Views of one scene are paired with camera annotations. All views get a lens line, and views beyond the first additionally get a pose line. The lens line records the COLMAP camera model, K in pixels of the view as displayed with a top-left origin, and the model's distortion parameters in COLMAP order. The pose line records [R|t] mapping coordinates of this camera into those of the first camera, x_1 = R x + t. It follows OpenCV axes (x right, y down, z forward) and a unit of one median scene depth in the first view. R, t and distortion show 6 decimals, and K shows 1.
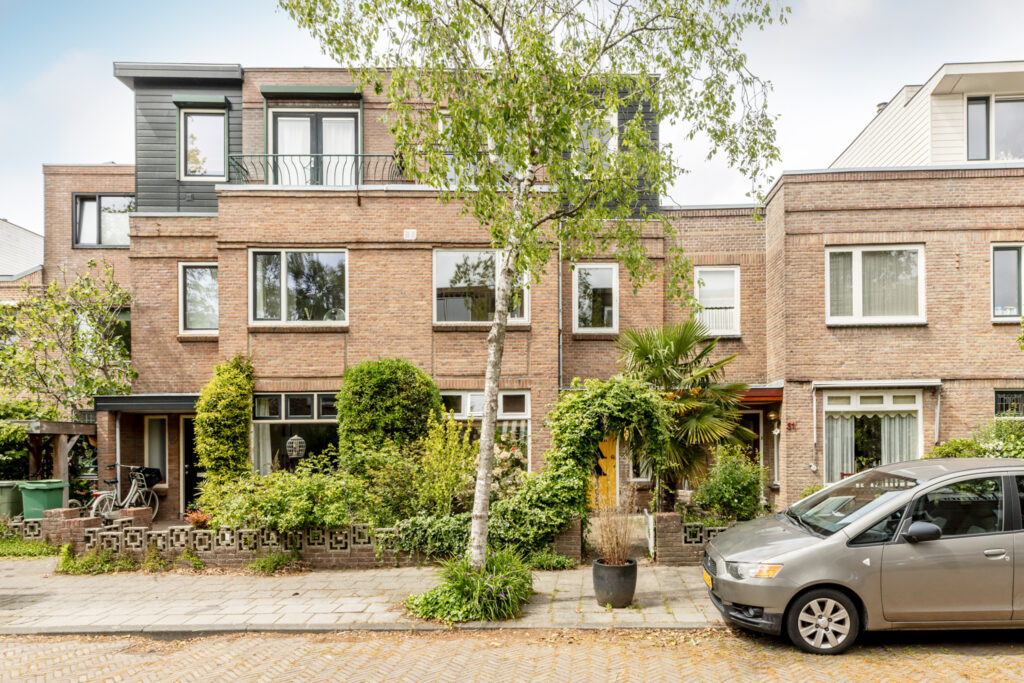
lens RADIAL K [[465.9, 0, 518.7], [0, 465.9, 334.1], [0, 0, 1]] dist [0.001389, -0.000017]
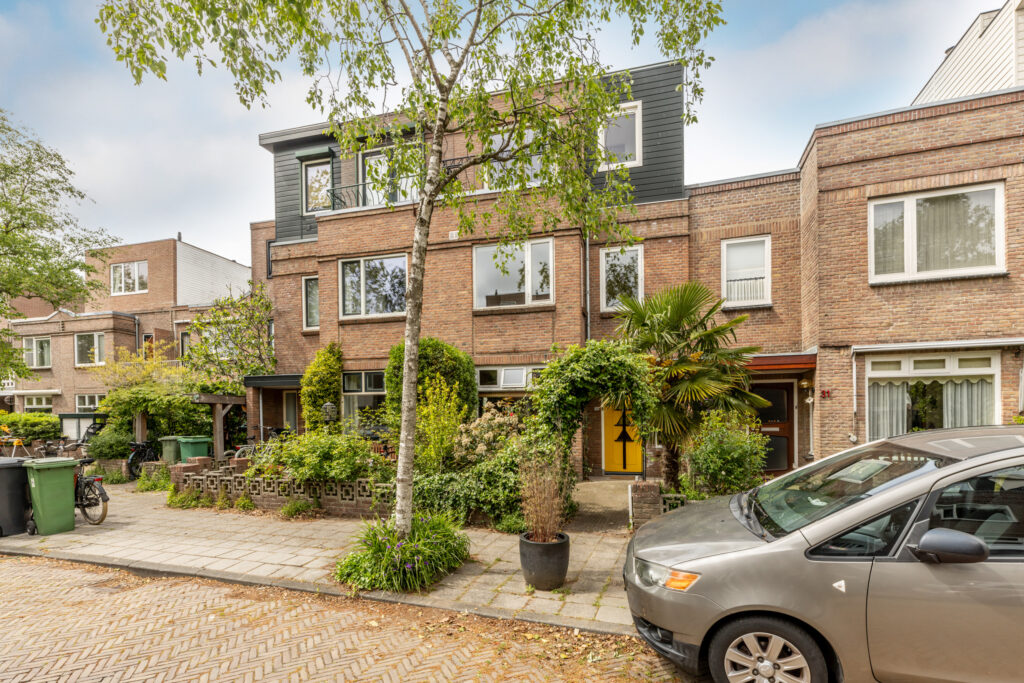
lens RADIAL K [[372.3, 0, 512.0], [0, 372.3, 341.5], [0, 0, 1]] dist [0.001862, -0.000369]
pose [[0.975318, -0.036782, -0.217718, 0.128304], [0.044823, 0.998479, 0.032106, 0.037221], [0.216206, -0.041072, 0.975484, 0.126565]]
